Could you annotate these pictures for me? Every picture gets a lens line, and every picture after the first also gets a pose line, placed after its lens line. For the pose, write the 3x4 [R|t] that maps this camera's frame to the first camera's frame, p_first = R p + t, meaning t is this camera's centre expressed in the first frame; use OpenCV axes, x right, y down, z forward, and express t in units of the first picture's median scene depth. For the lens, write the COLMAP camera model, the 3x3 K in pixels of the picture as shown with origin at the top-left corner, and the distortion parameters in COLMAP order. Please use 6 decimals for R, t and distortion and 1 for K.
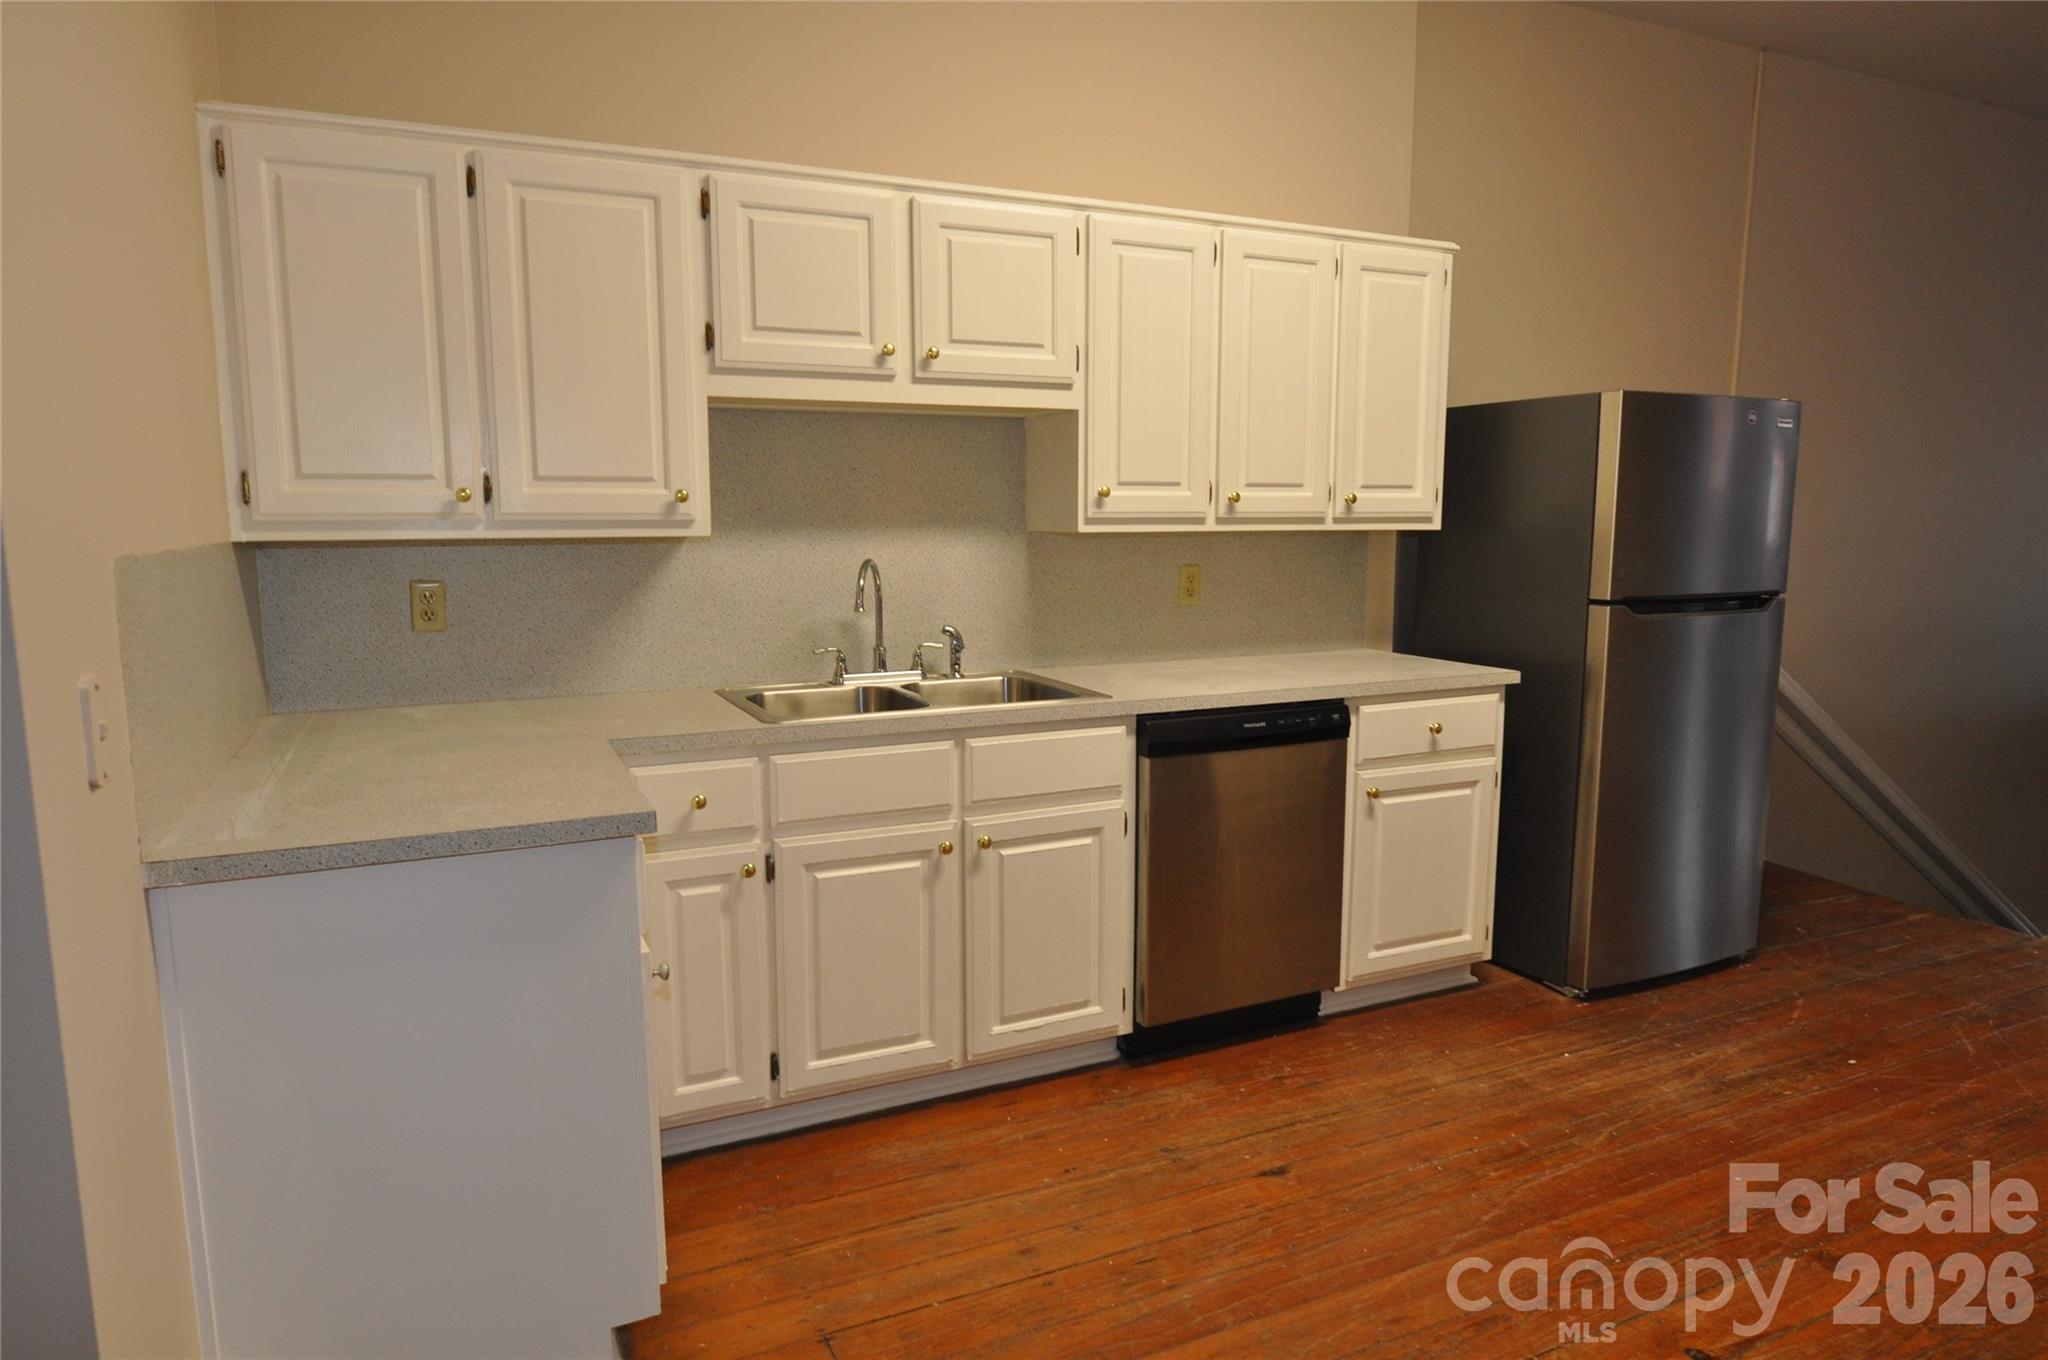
lens RADIAL K [[1239.2, 0, 1030.3], [0, 1239.2, 678.5], [0, 0, 1]] dist [-0.012841, -0.002594]
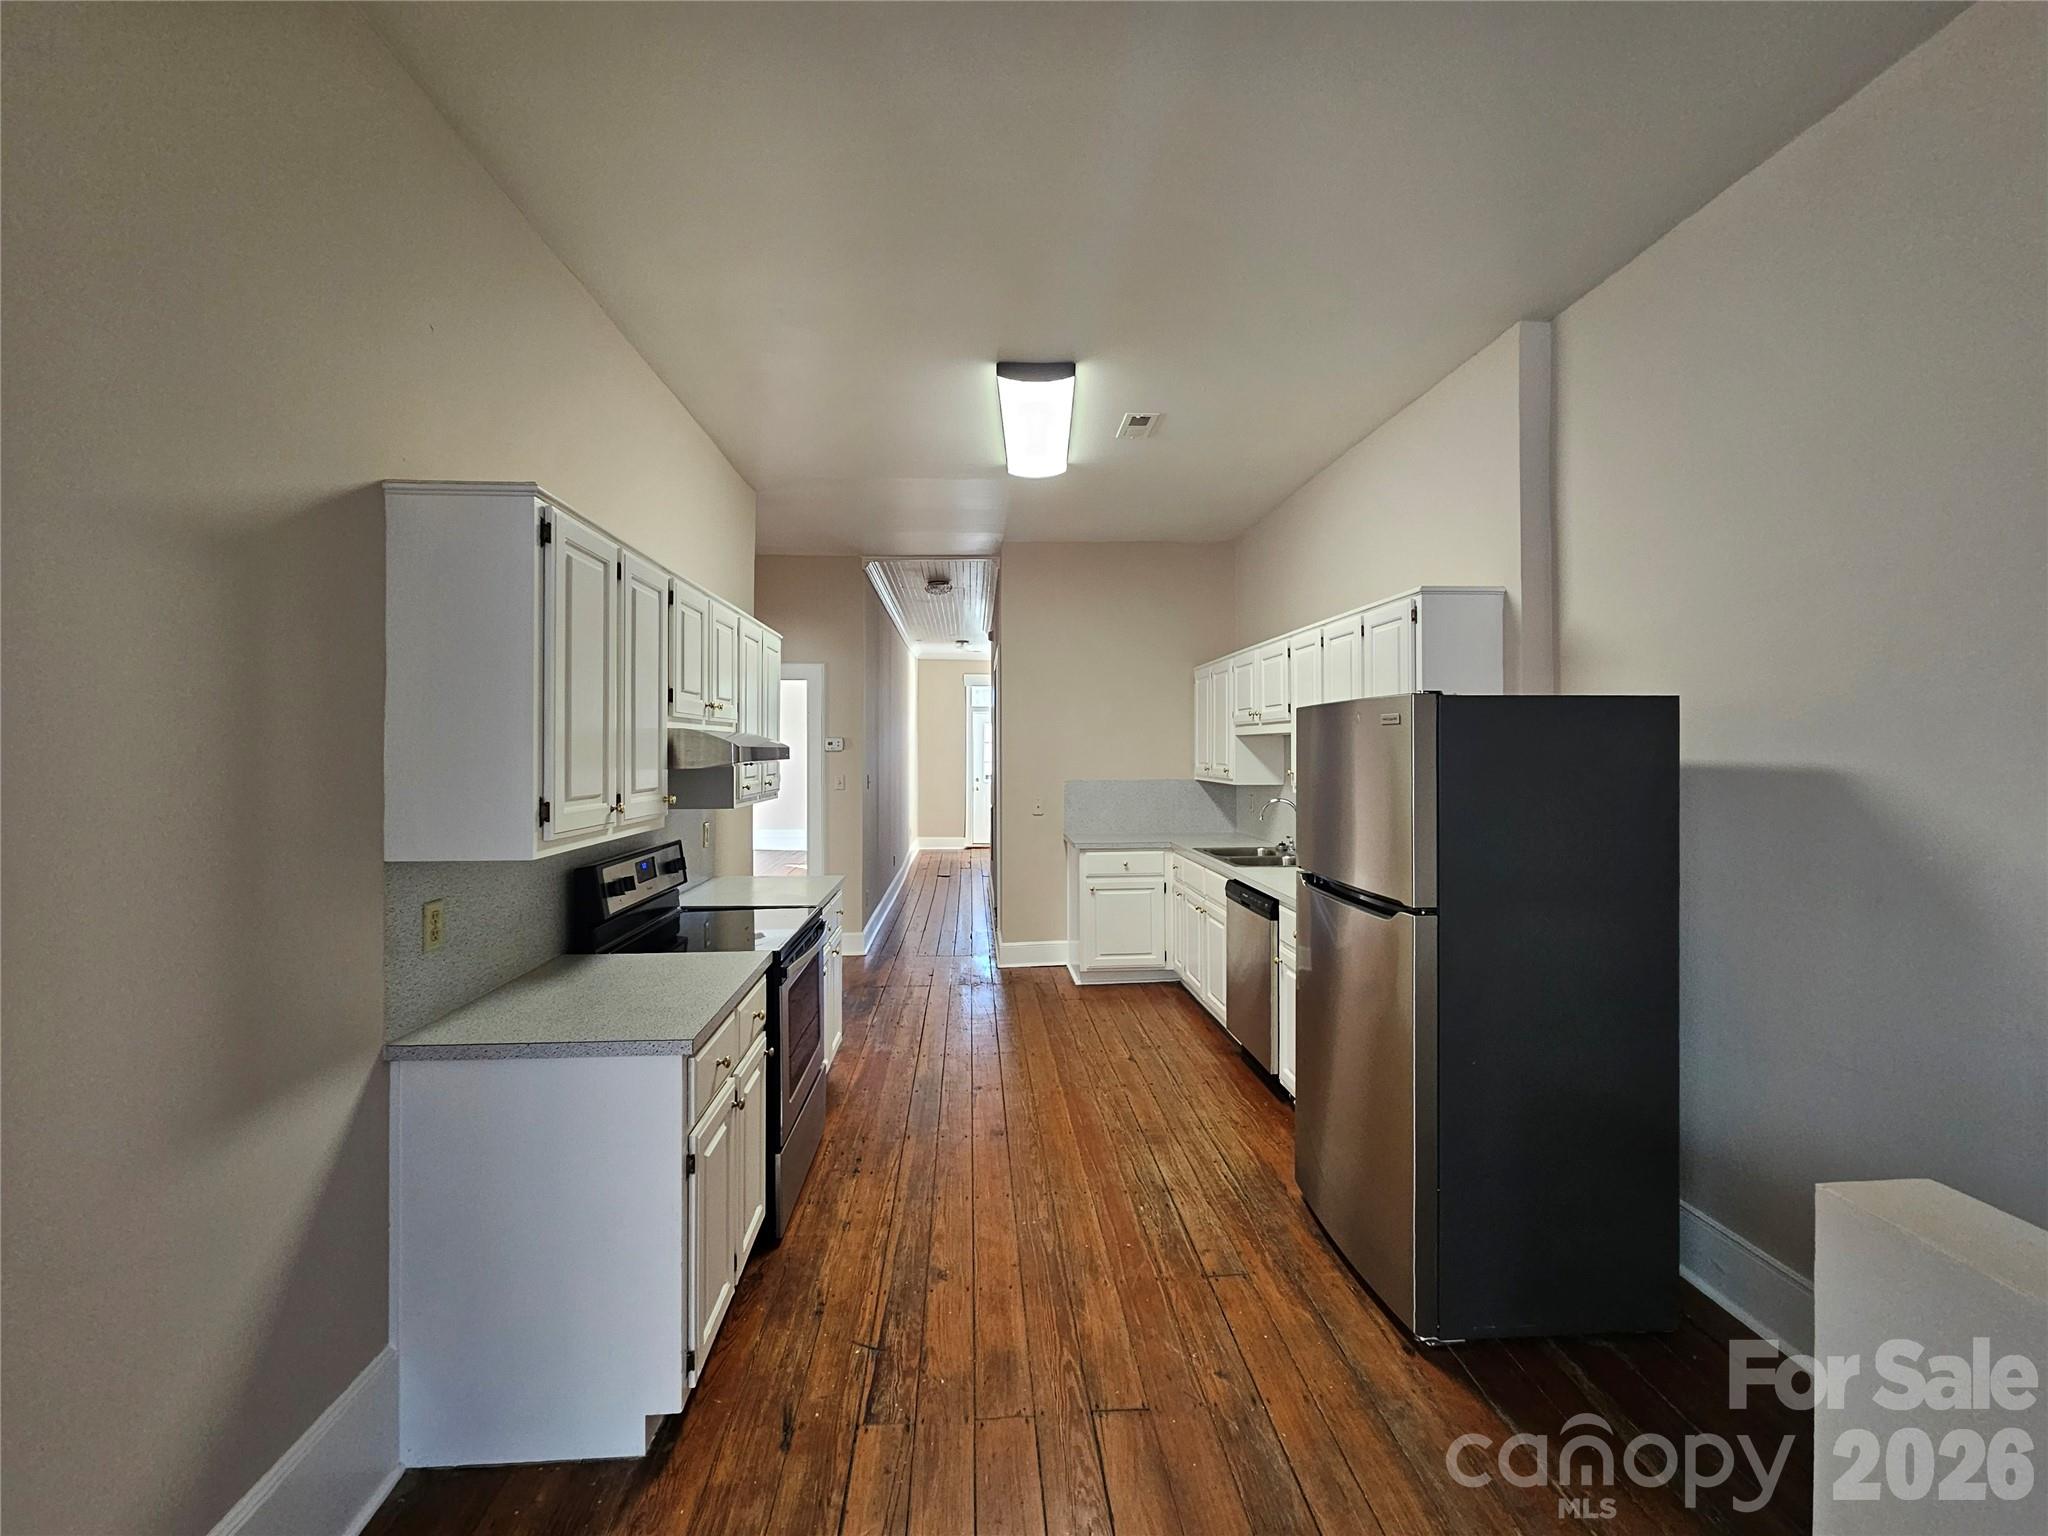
lens RADIAL K [[836.5, 0, 1019.7], [0, 836.5, 749.1], [0, 0, 1]] dist [0.006166, 0.000234]
pose [[-0.368702, 0.001171, -0.929547, 1.466630], [-0.118969, 0.991716, 0.048438, -0.204118], [0.921903, 0.128446, -0.365508, 1.083272]]
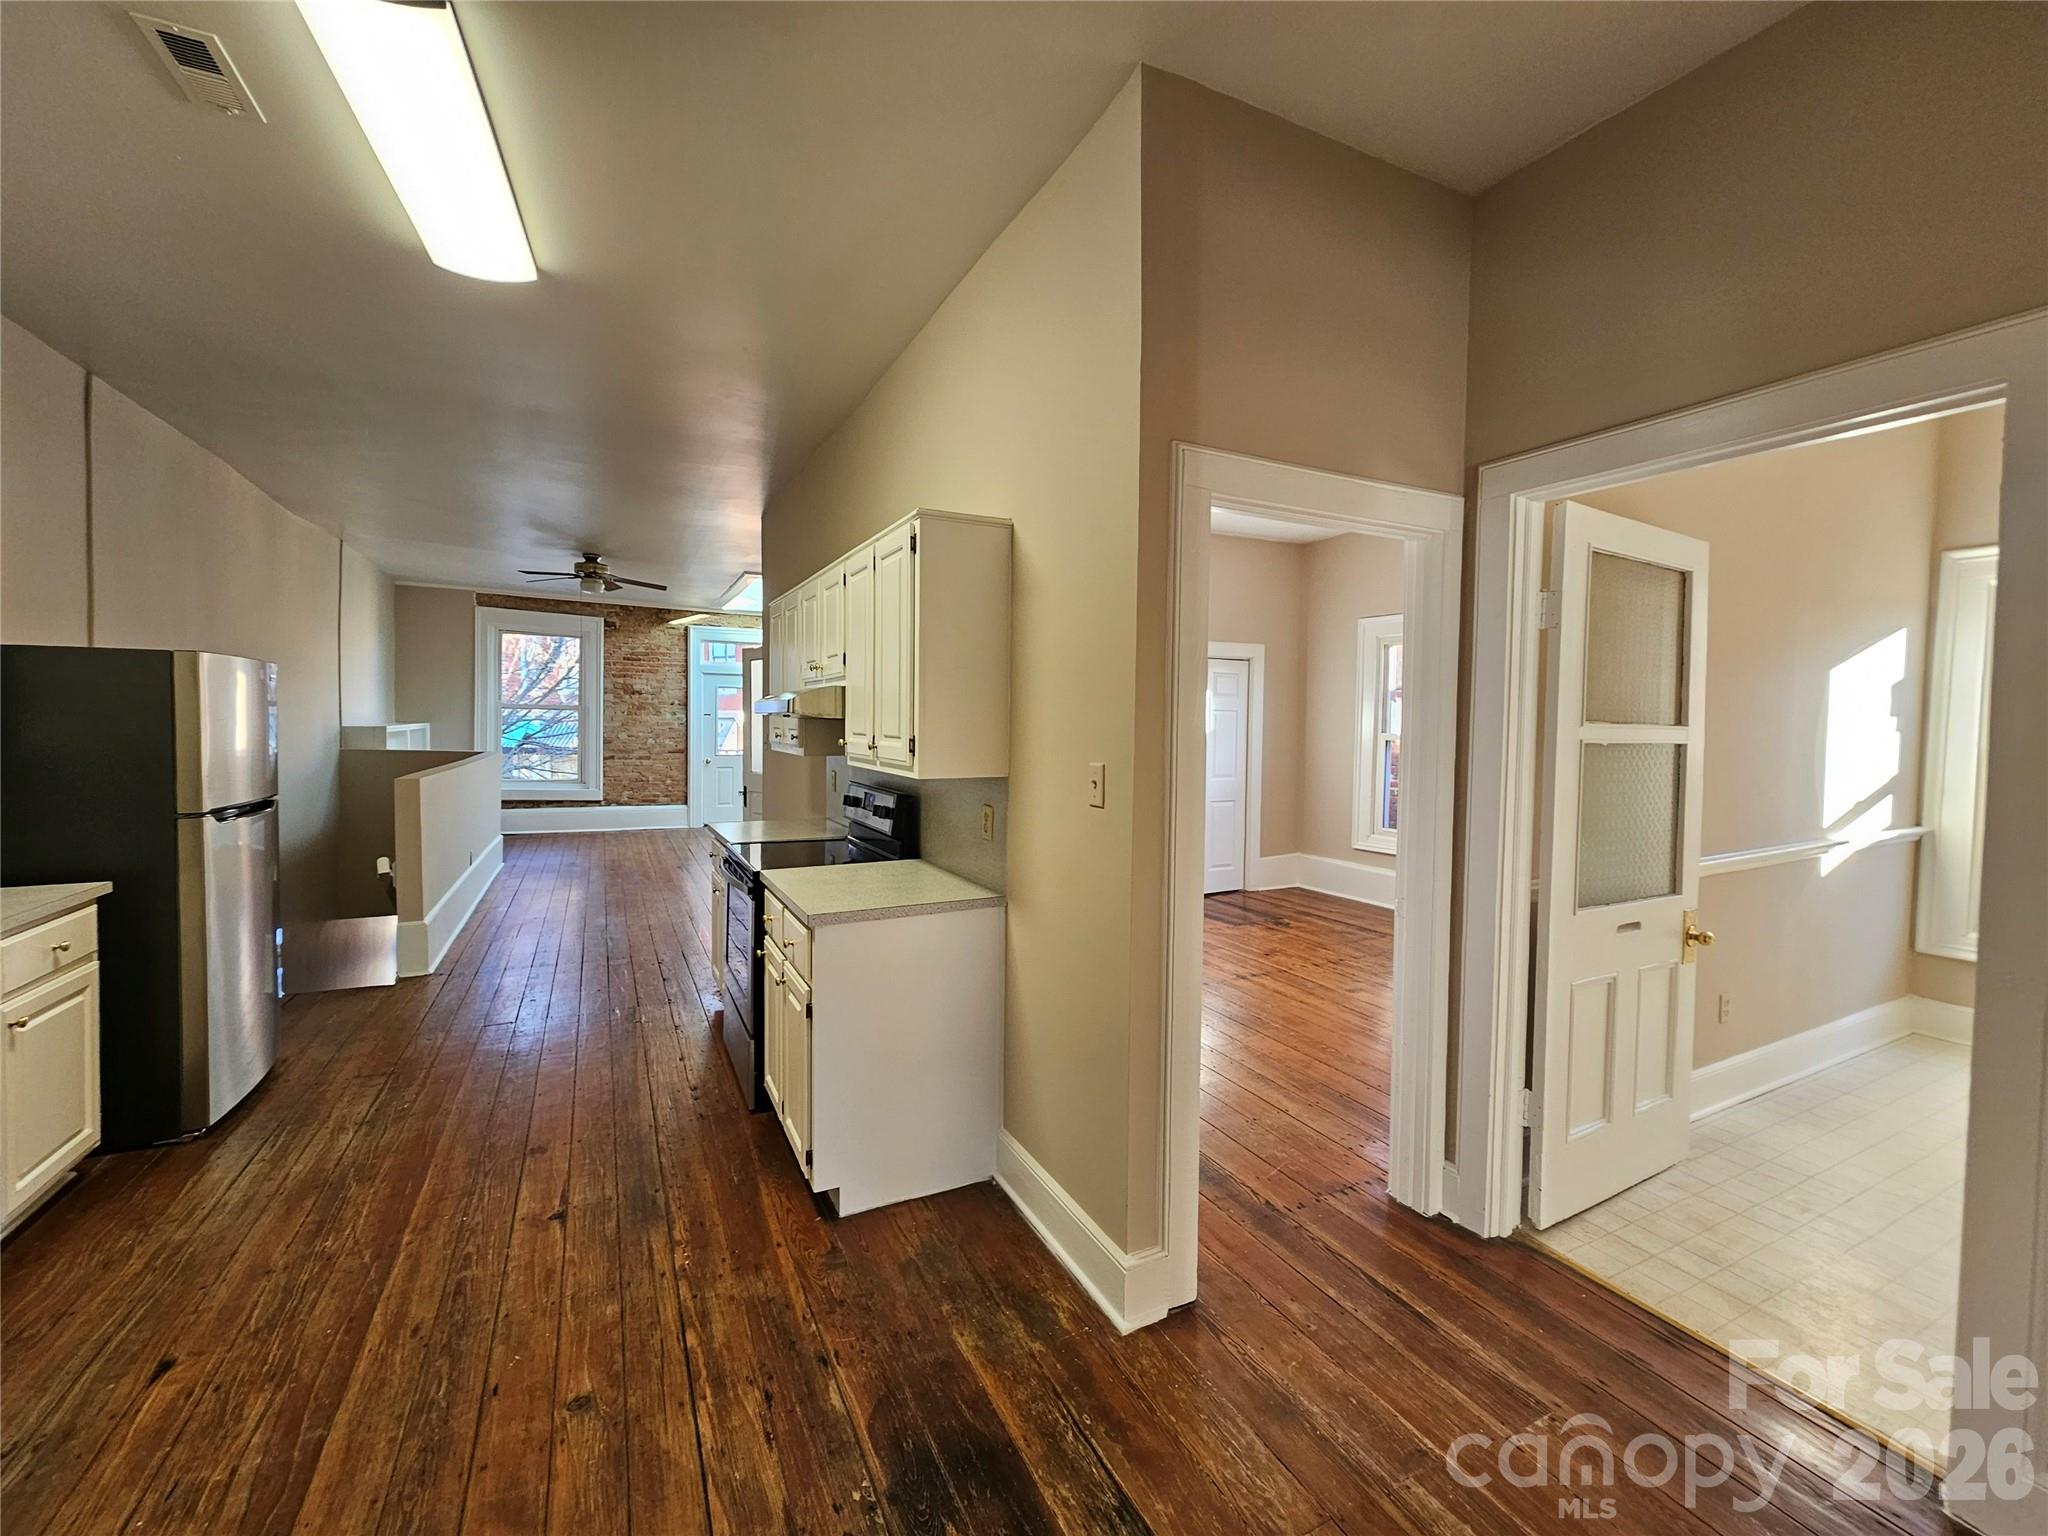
lens RADIAL K [[836.5, 0, 1005.3], [0, 836.5, 747.8], [0, 0, 1]] dist [0.006166, 0.000234]
pose [[-0.014495, -0.028578, 0.999486, -0.436446], [0.120905, 0.992207, 0.030124, -0.057357], [-0.992558, 0.121280, -0.010927, 0.176686]]
